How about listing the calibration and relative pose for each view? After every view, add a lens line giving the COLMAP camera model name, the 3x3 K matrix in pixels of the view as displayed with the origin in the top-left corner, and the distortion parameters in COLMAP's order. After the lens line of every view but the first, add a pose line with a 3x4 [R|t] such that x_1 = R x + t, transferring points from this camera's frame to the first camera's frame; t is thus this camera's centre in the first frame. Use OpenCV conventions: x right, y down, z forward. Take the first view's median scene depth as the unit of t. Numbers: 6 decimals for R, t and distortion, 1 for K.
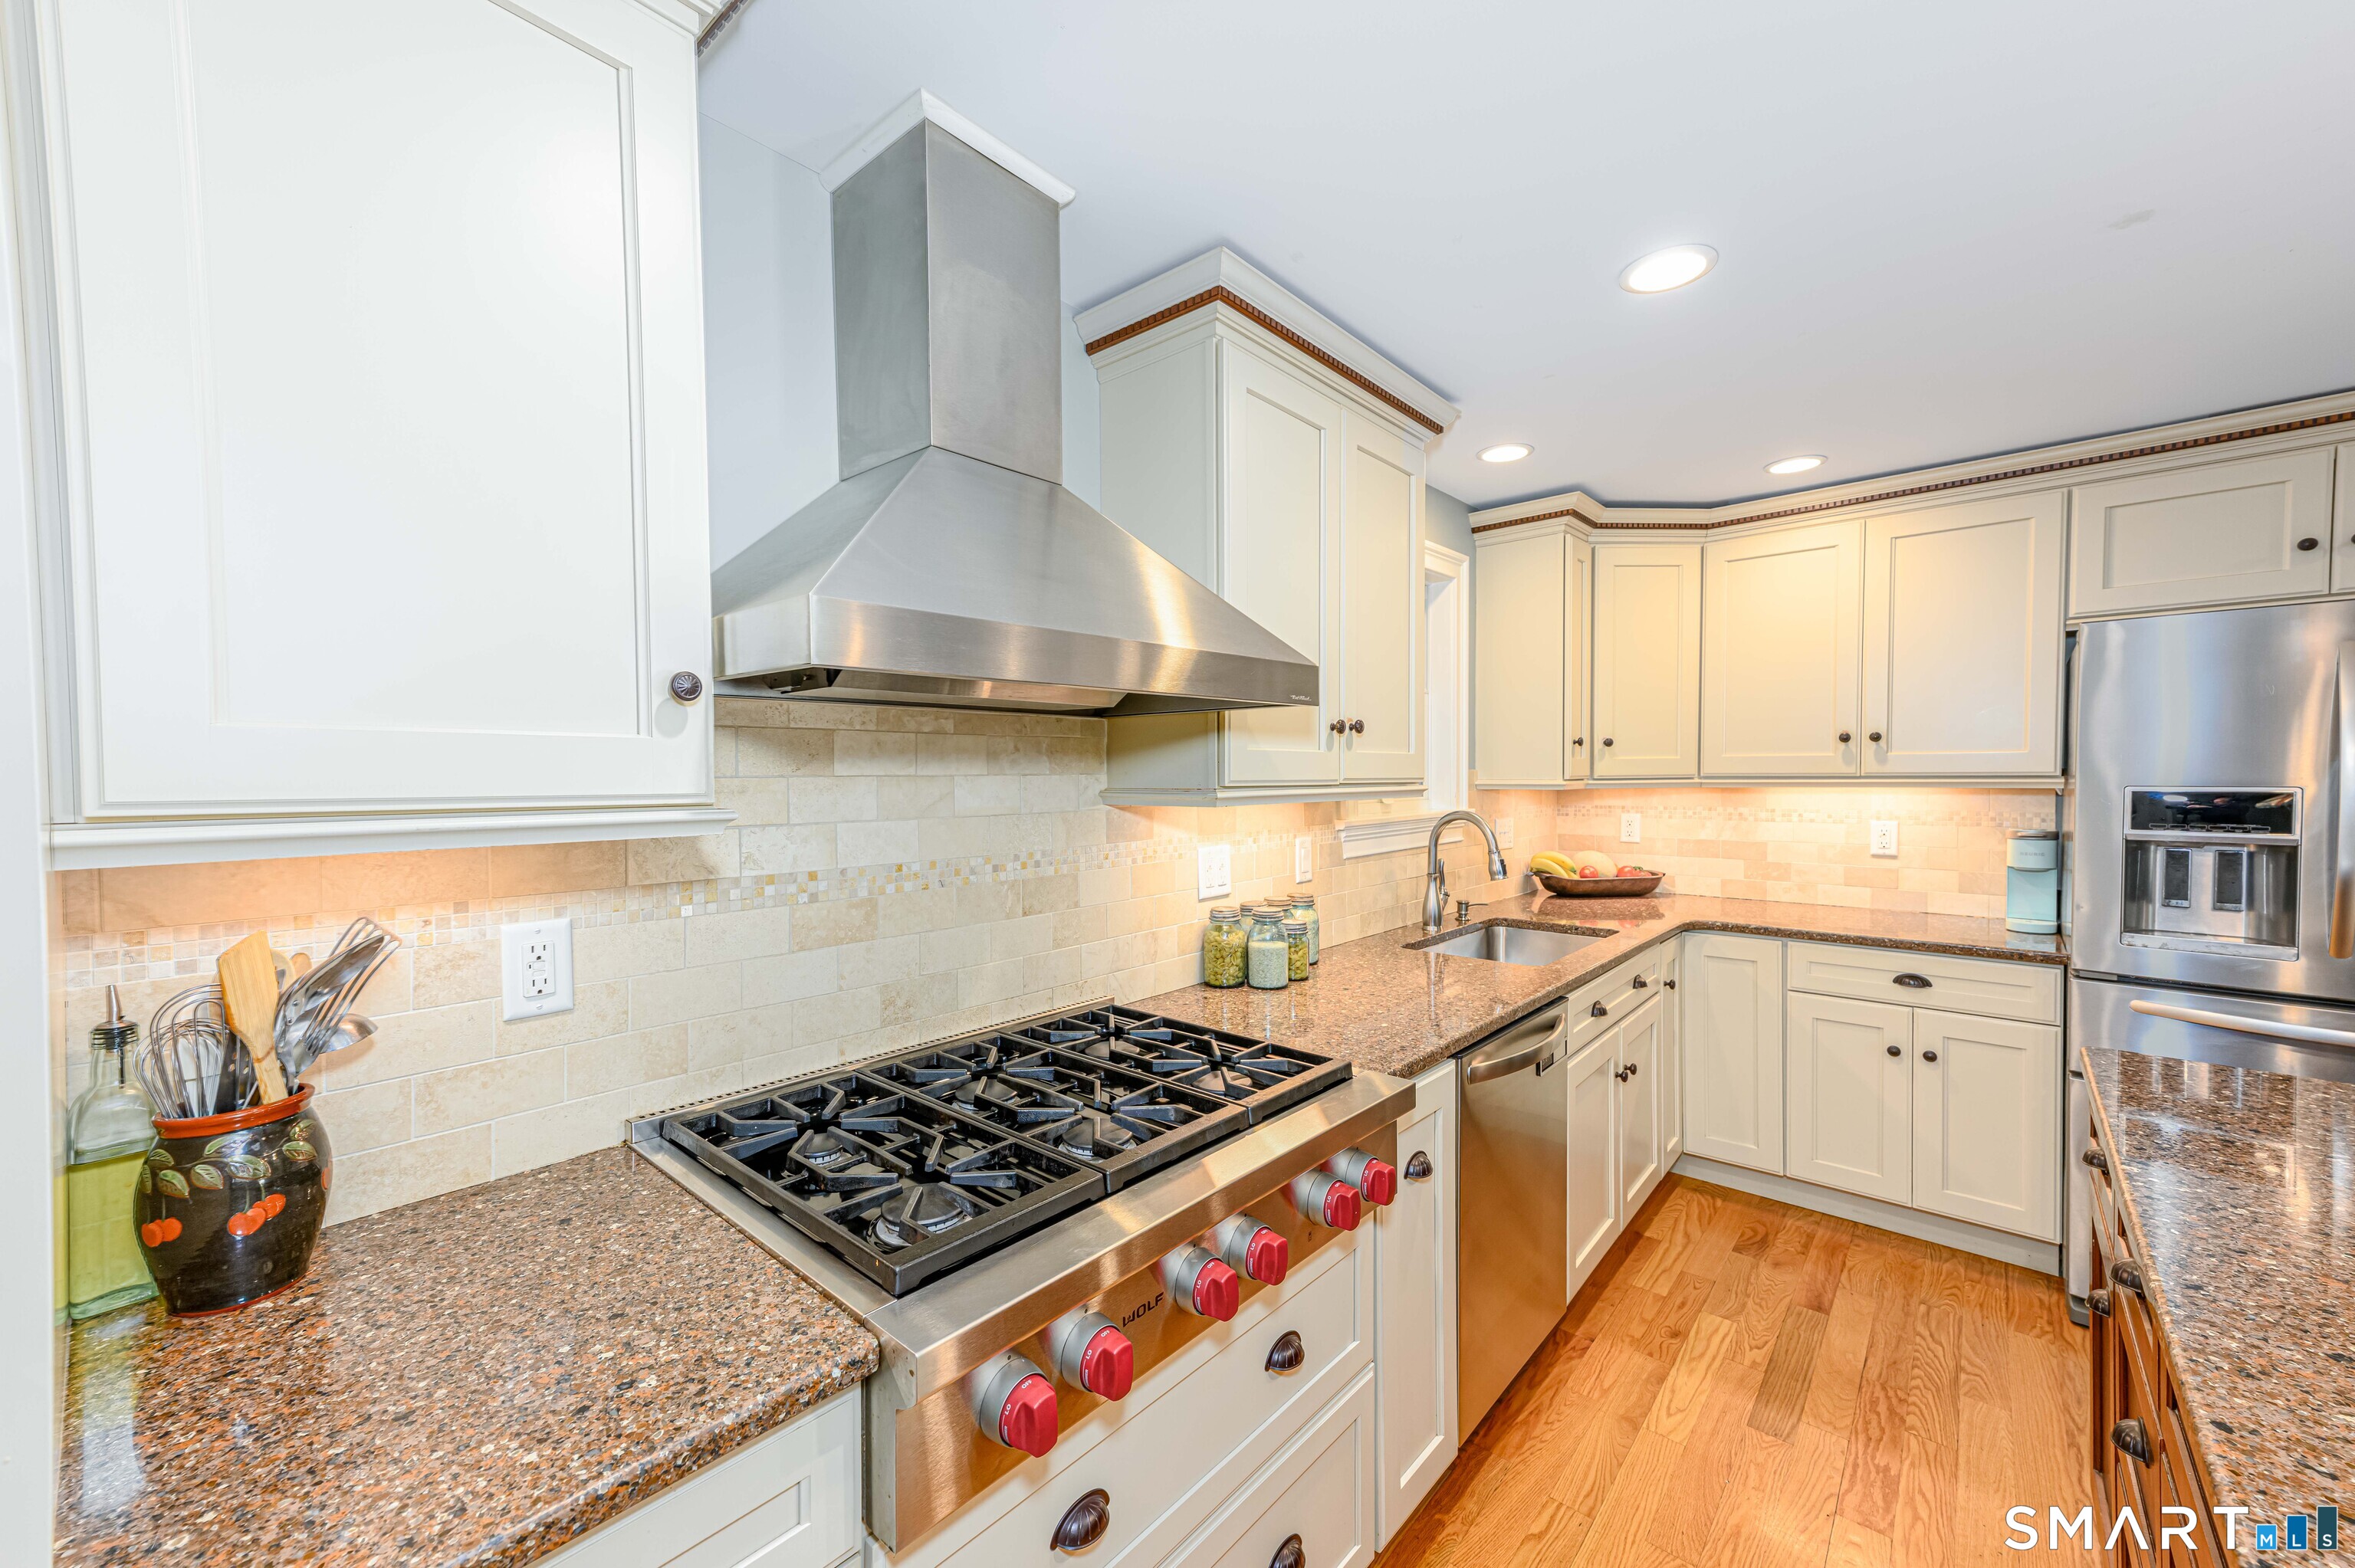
lens RADIAL K [[917.6, 0, 1167.1], [0, 917.6, 797.4], [0, 0, 1]] dist [0.019866, 0.000435]
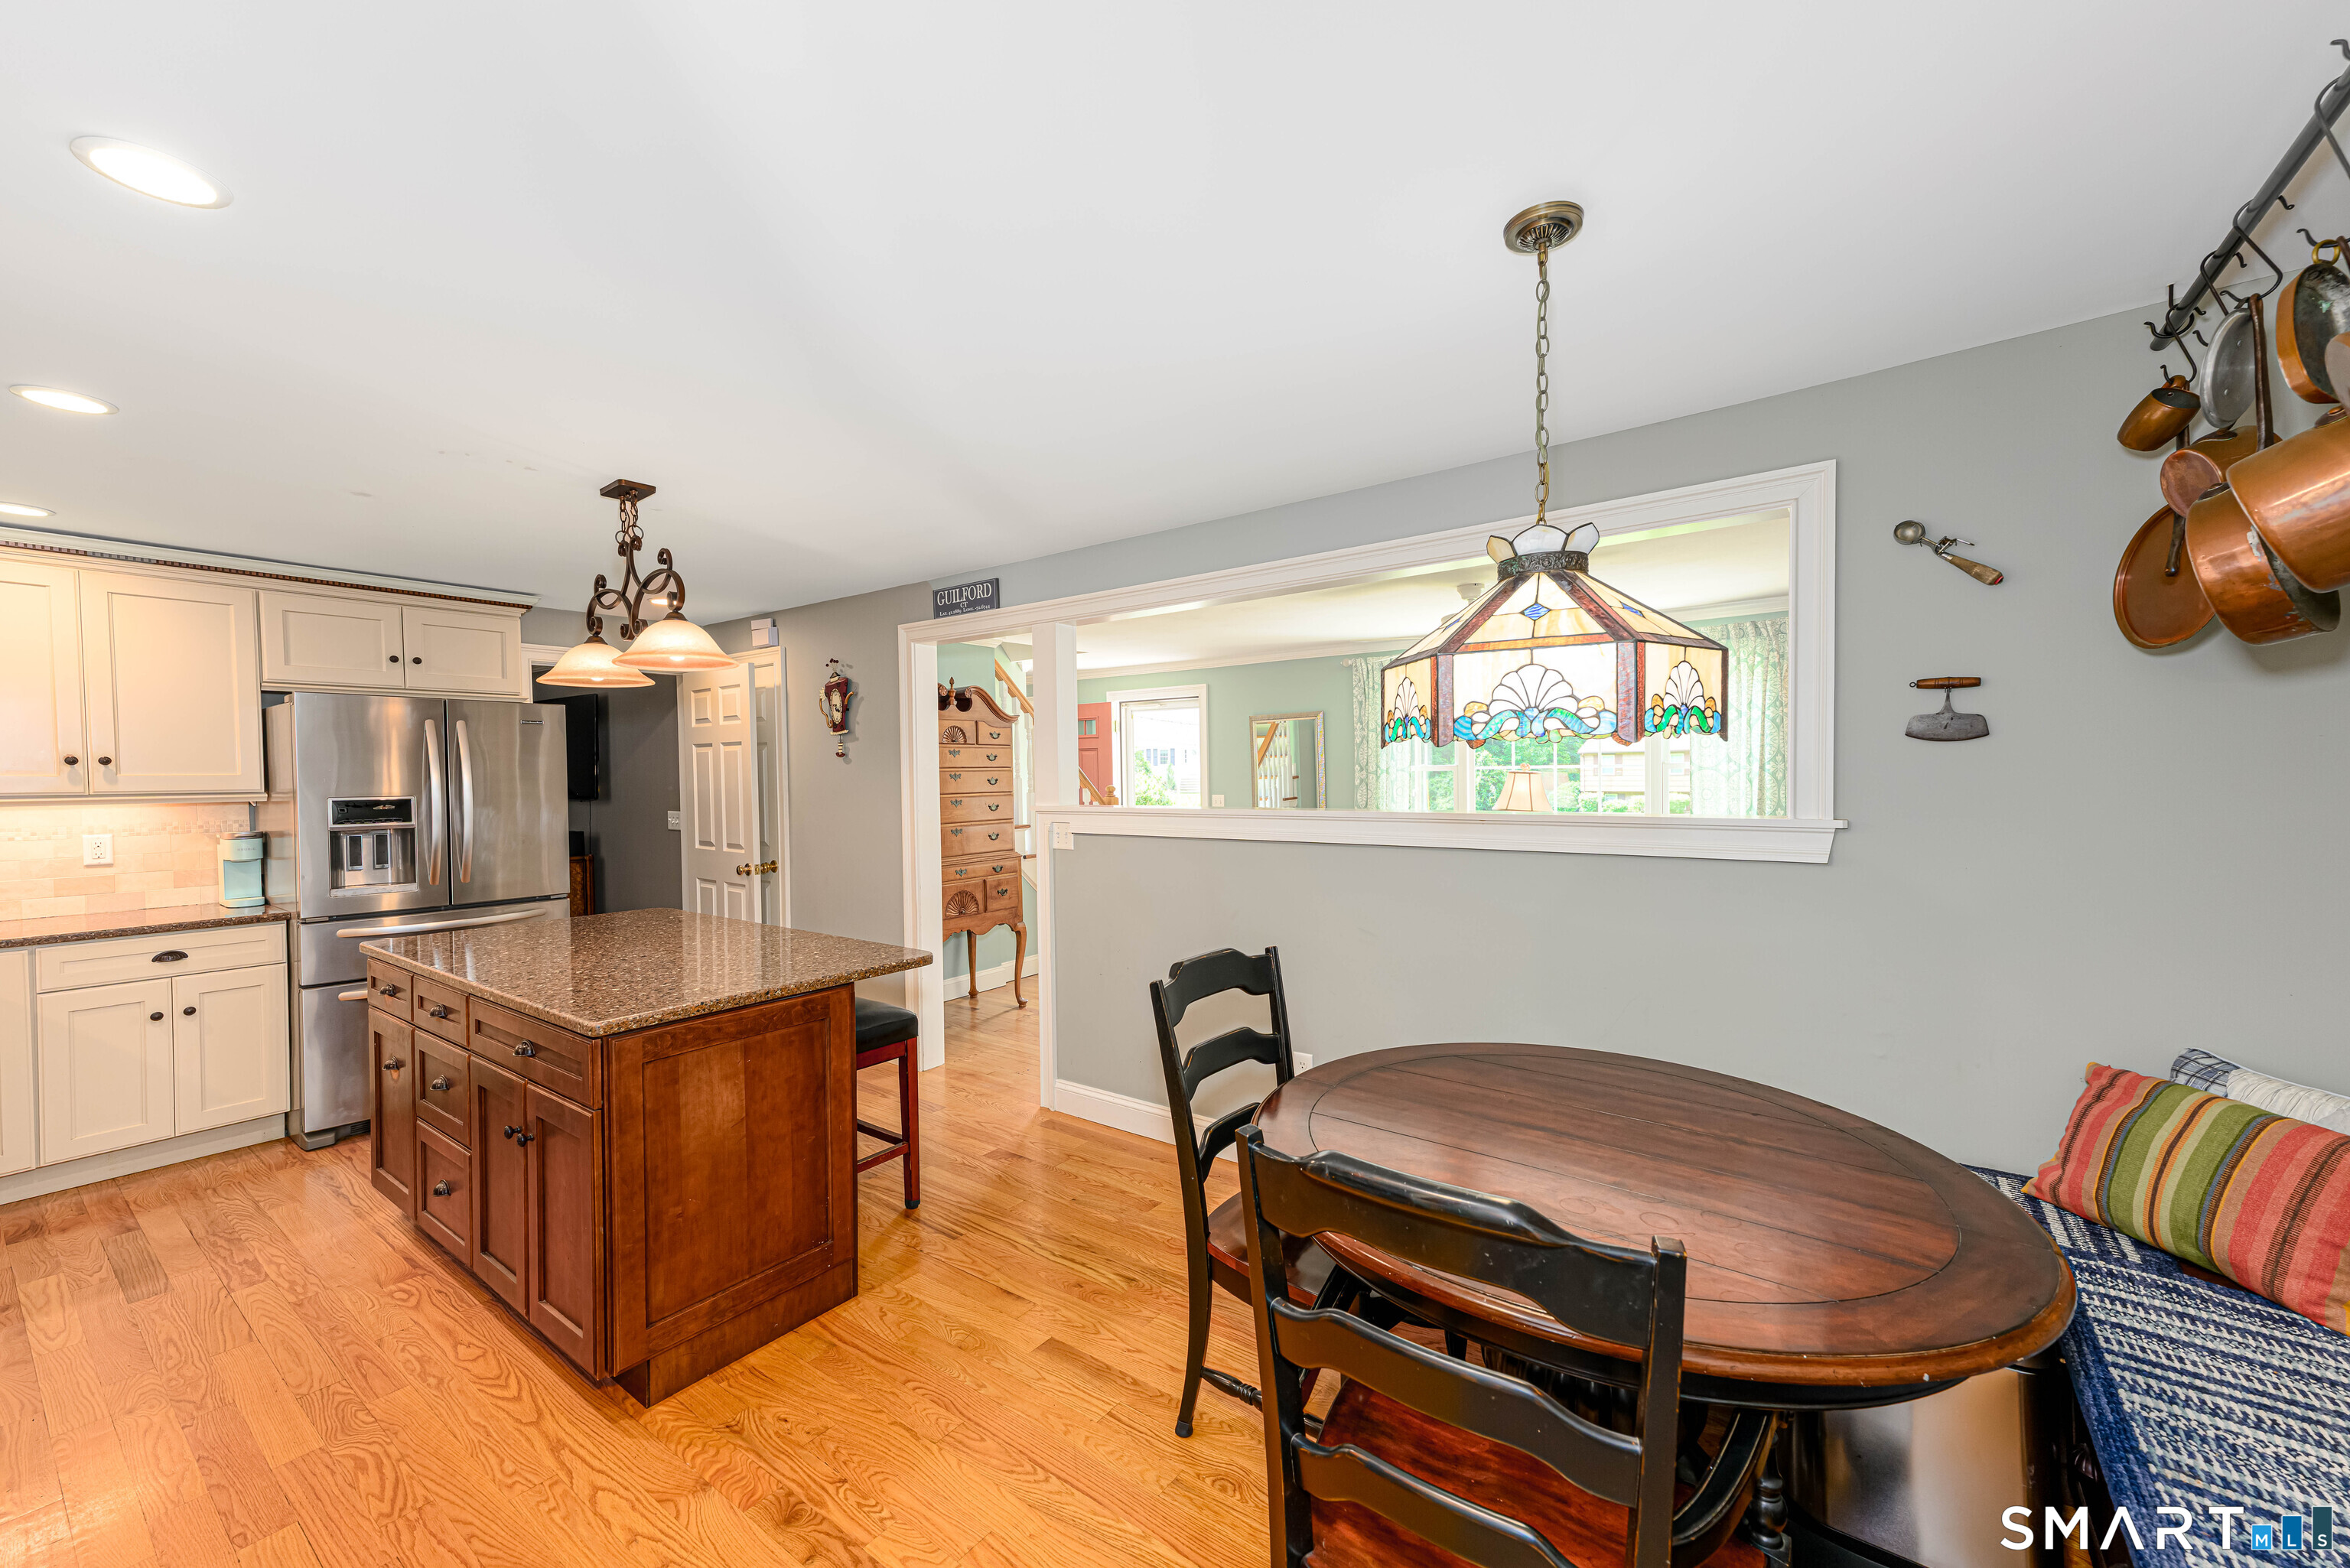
lens RADIAL K [[915.7, 0, 1163.1], [0, 915.7, 788.9], [0, 0, 1]] dist [0.019866, 0.000435]
pose [[-0.082604, -0.009123, 0.996541, -0.555467], [0.038504, 0.999182, 0.012339, 0.006903], [-0.995838, 0.039390, -0.082185, -0.235522]]
